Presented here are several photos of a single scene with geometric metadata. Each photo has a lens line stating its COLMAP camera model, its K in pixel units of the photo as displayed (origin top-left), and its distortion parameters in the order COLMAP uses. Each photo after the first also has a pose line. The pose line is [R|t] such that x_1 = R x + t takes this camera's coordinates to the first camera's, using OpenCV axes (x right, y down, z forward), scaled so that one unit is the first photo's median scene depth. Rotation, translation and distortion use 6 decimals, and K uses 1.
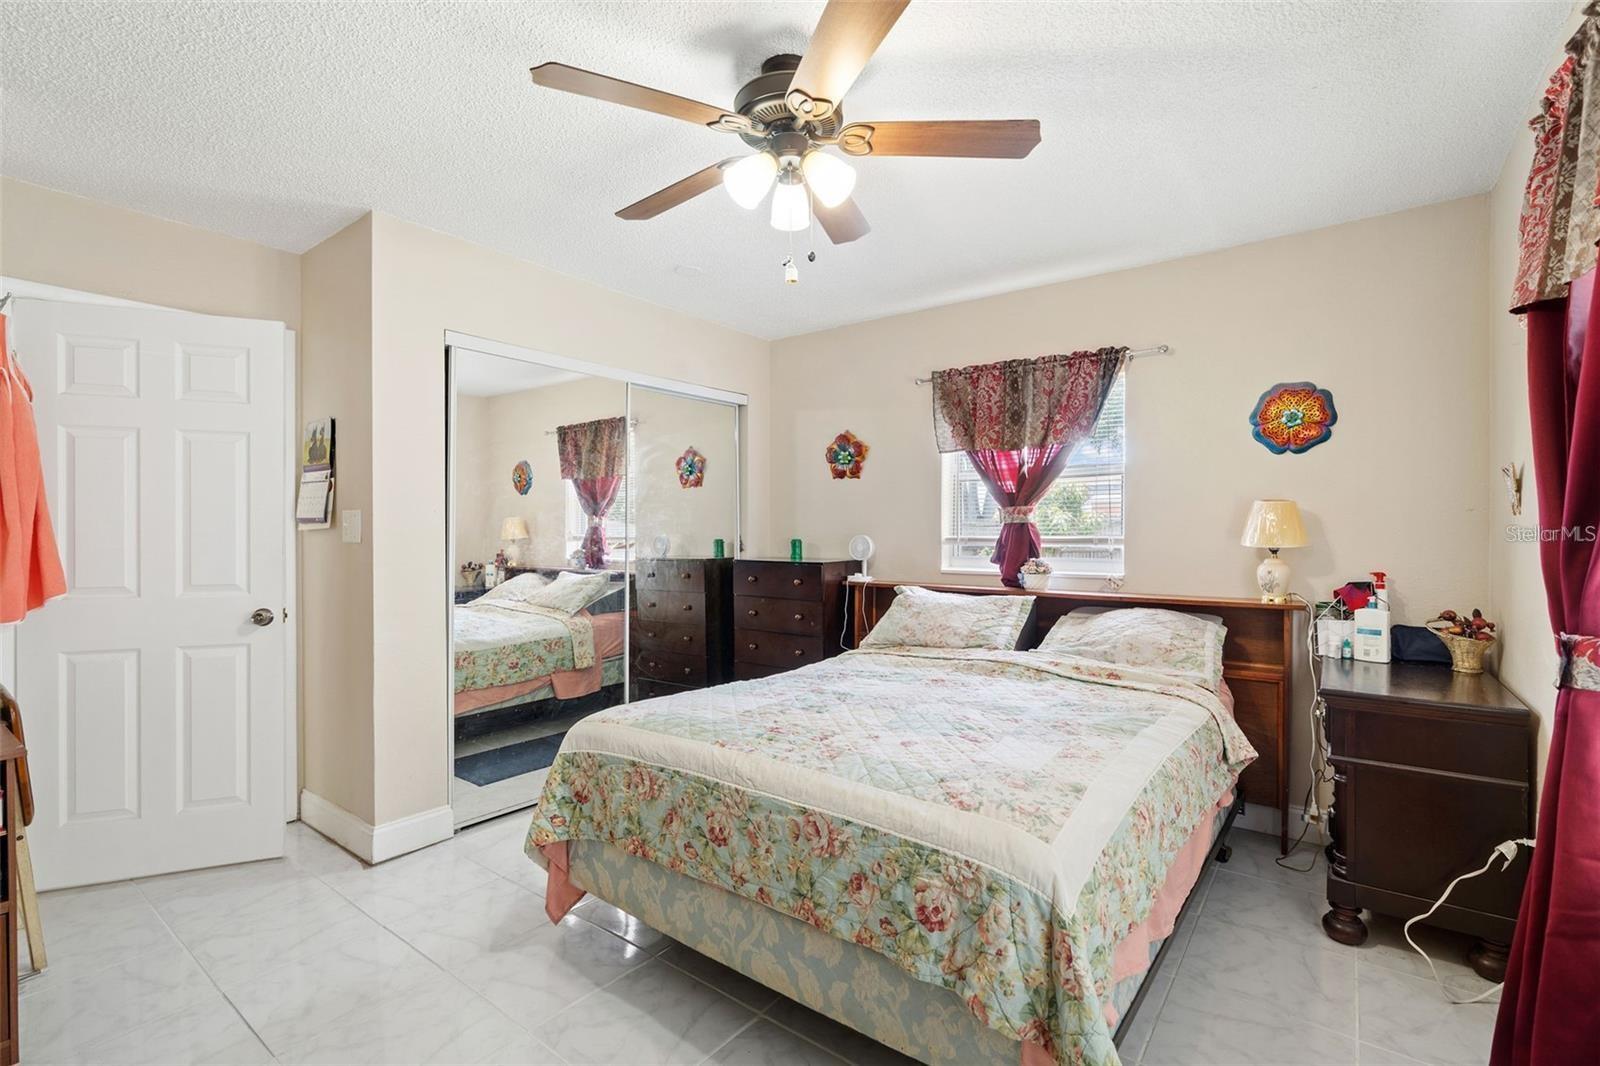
lens RADIAL K [[740.0, 0, 807.0], [0, 740.0, 535.5], [0, 0, 1]] dist [-0.011887, 0.001574]
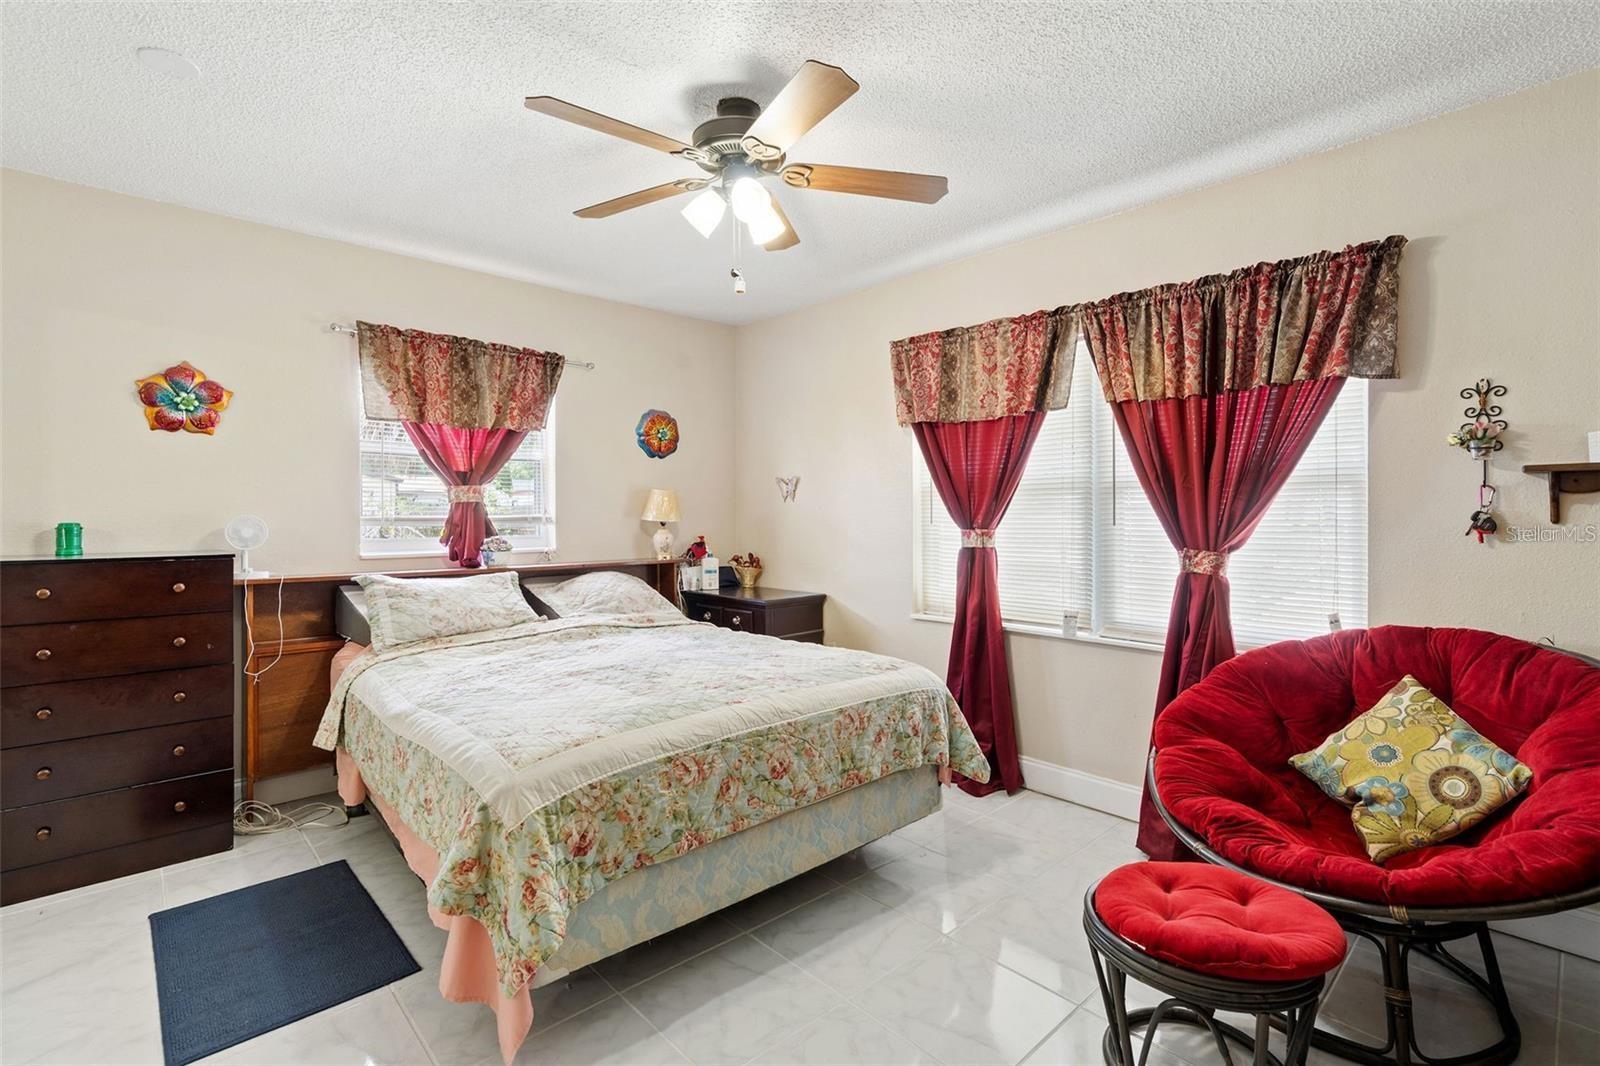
lens RADIAL K [[740.0, 0, 810.5], [0, 740.0, 516.7], [0, 0, 1]] dist [-0.011887, 0.001574]
pose [[0.149464, -0.001562, 0.988766, -0.845602], [0.008180, 0.999966, 0.000344, 0.008583], [-0.988733, 0.008037, 0.149472, 0.526996]]
